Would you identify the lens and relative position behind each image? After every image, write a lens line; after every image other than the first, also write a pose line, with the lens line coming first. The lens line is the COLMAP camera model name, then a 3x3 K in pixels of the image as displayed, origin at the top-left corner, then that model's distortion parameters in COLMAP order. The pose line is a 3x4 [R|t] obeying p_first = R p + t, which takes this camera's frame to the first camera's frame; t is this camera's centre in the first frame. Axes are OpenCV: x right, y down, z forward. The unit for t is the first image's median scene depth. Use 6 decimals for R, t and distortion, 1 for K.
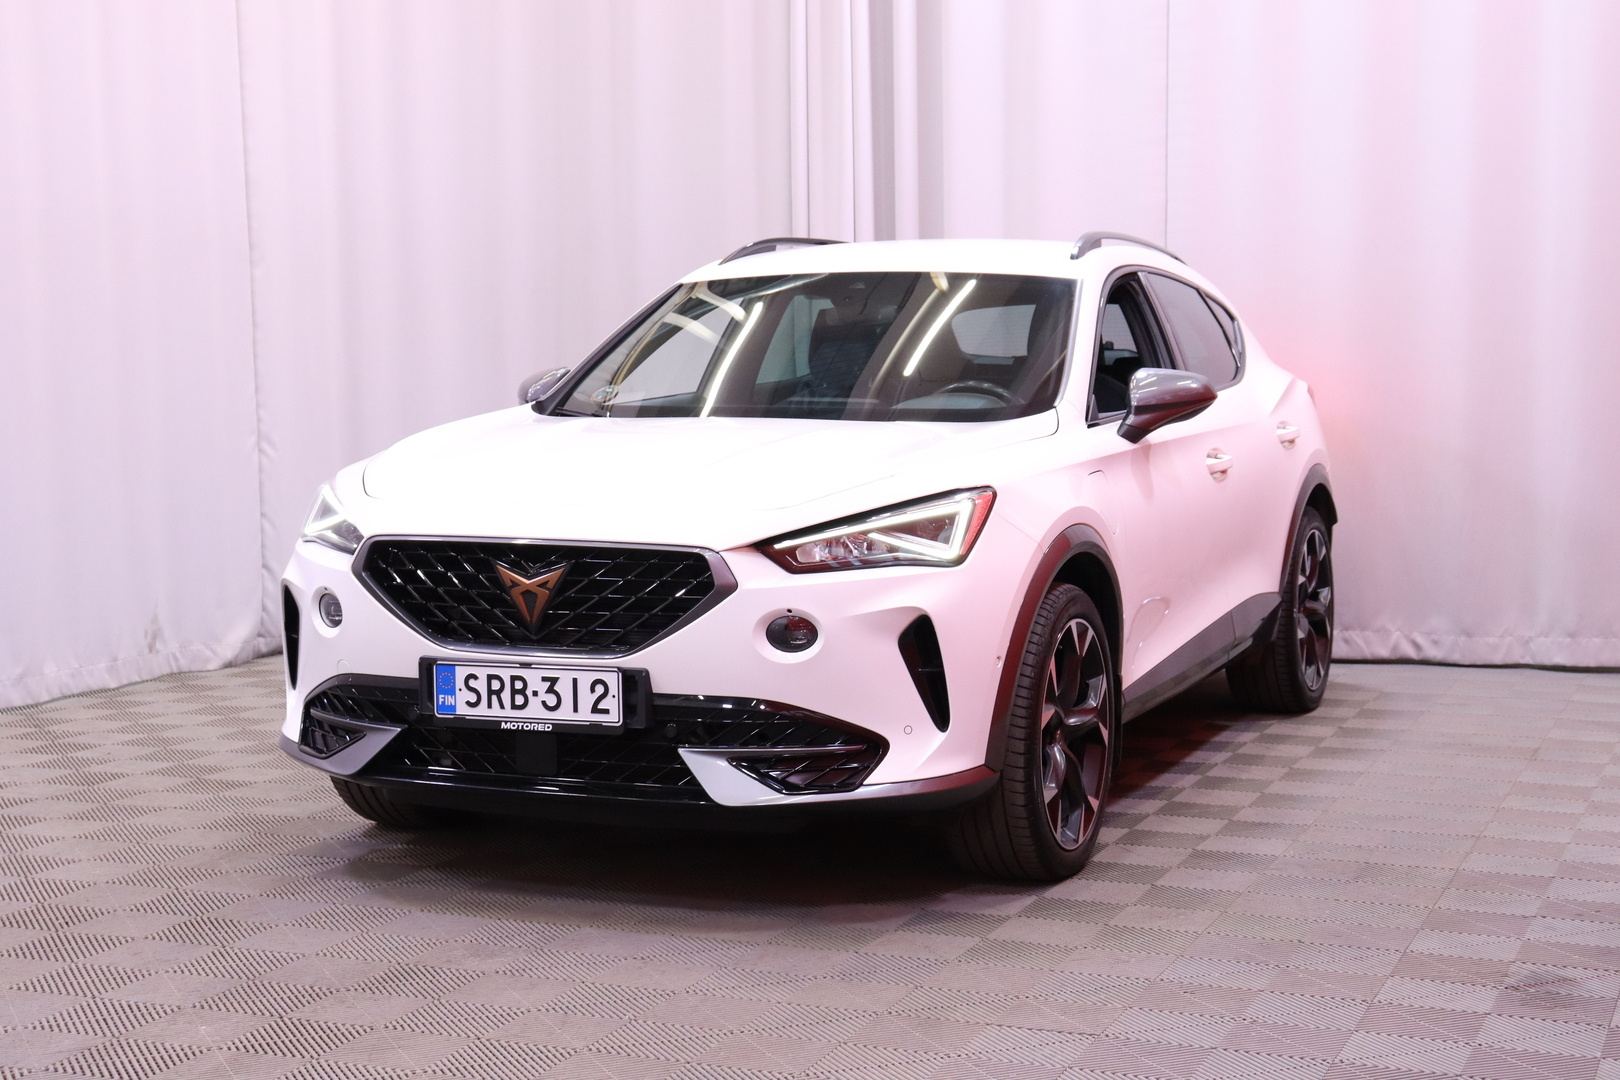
lens RADIAL K [[2564.8, 0, 797.7], [0, 2564.8, 545.2], [0, 0, 1]] dist [0.150102, 0.000000]
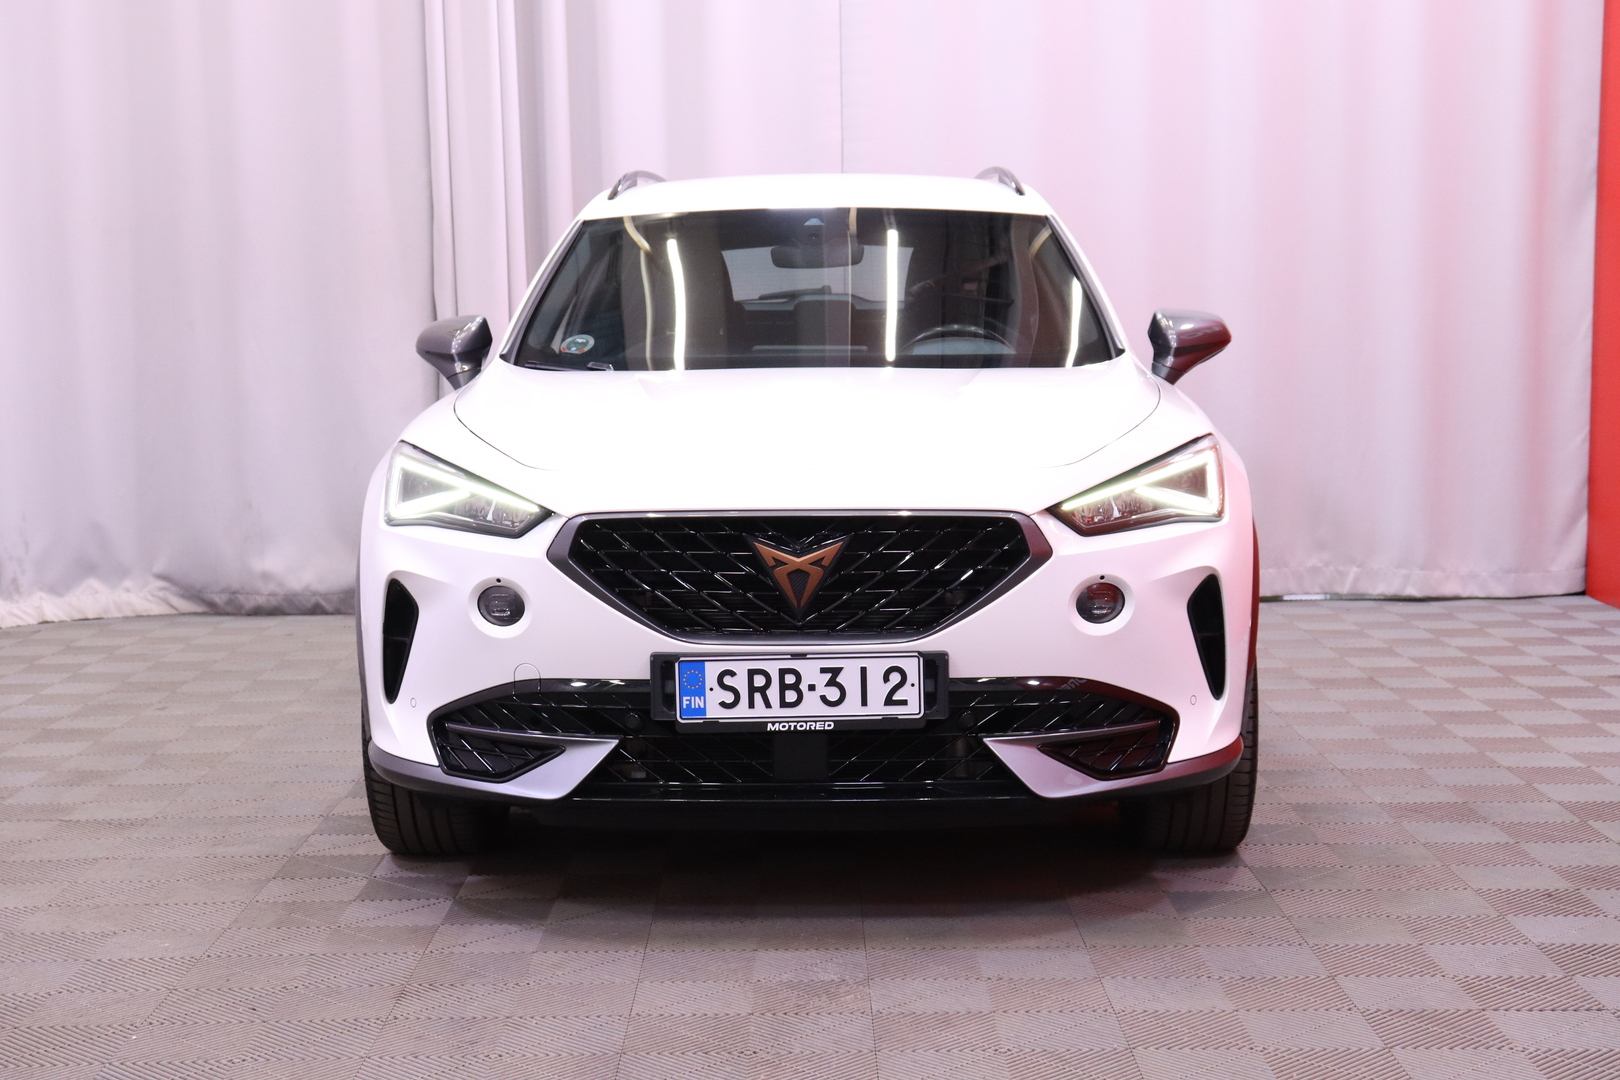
lens RADIAL K [[2564.8, 0, 813.8], [0, 2564.8, 538.6], [0, 0, 1]] dist [0.150102, 0.000000]
pose [[0.926949, -0.046414, 0.372304, -0.421600], [0.040343, 0.998896, 0.024086, -0.013716], [-0.373011, -0.007306, 0.927798, 0.191345]]
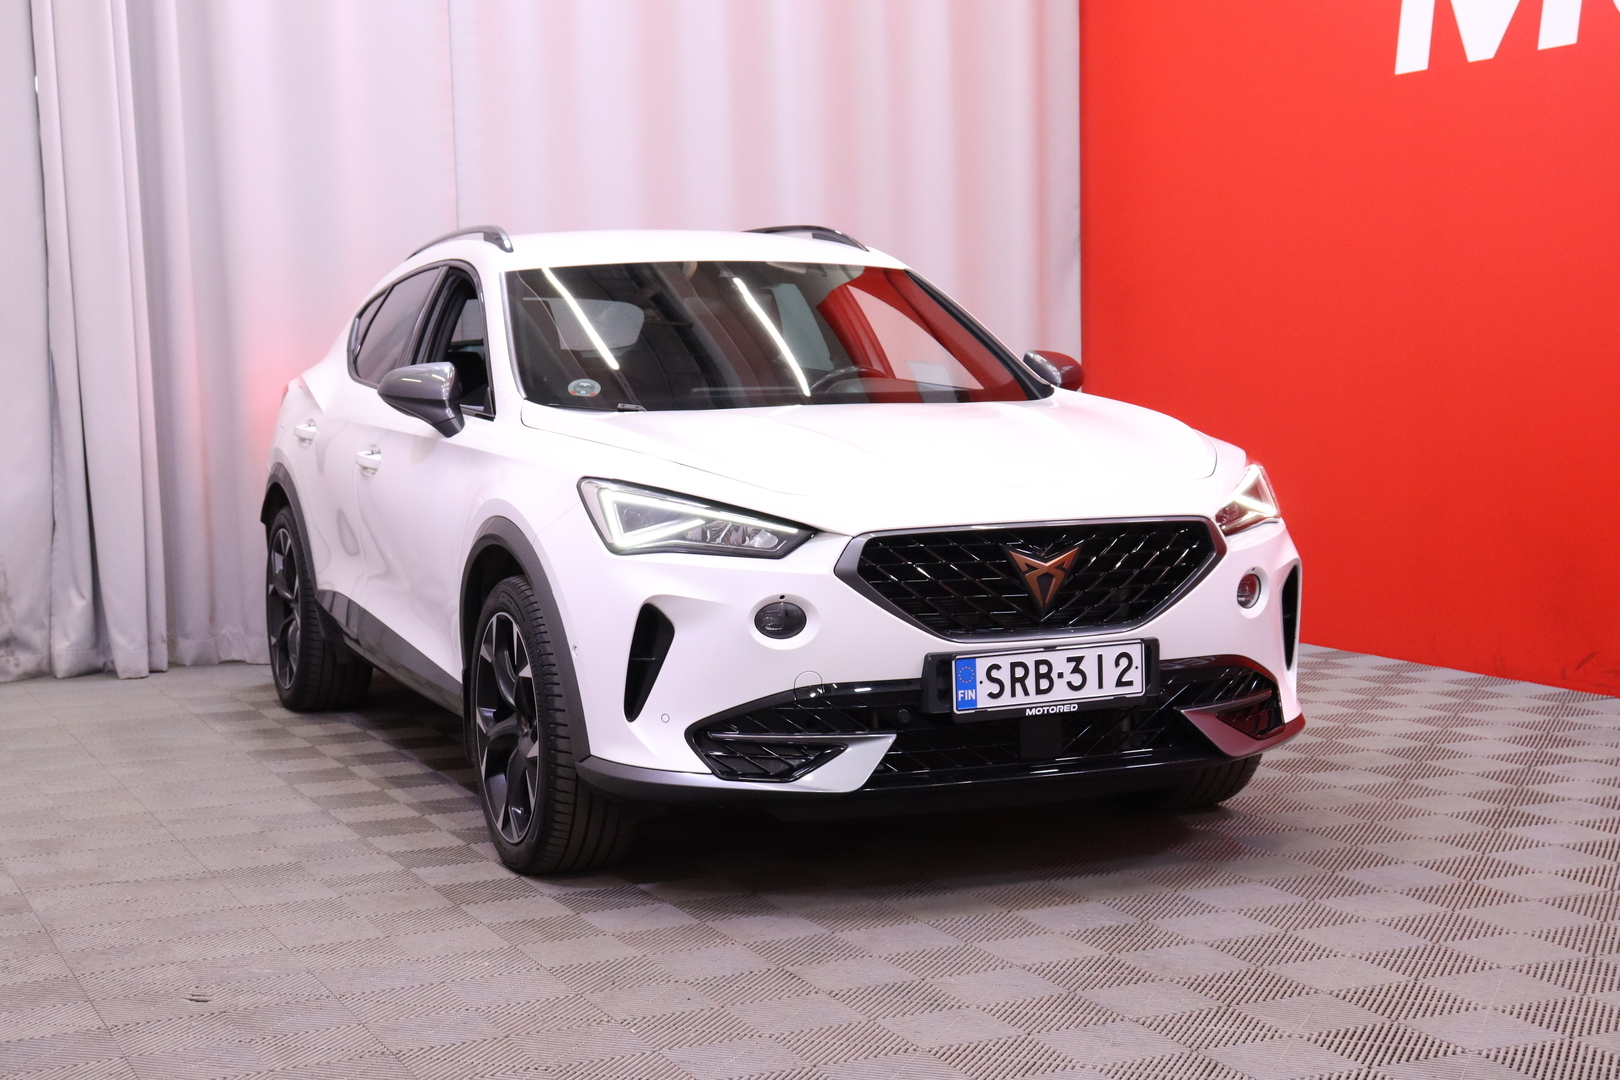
lens RADIAL K [[2564.8, 0, 797.2], [0, 2564.8, 543.7], [0, 0, 1]] dist [0.150102, 0.000000]
pose [[0.680466, -0.072309, 0.729203, -0.892942], [0.076622, 0.996686, 0.027332, -0.028329], [-0.728762, 0.037274, 0.683751, 0.387861]]
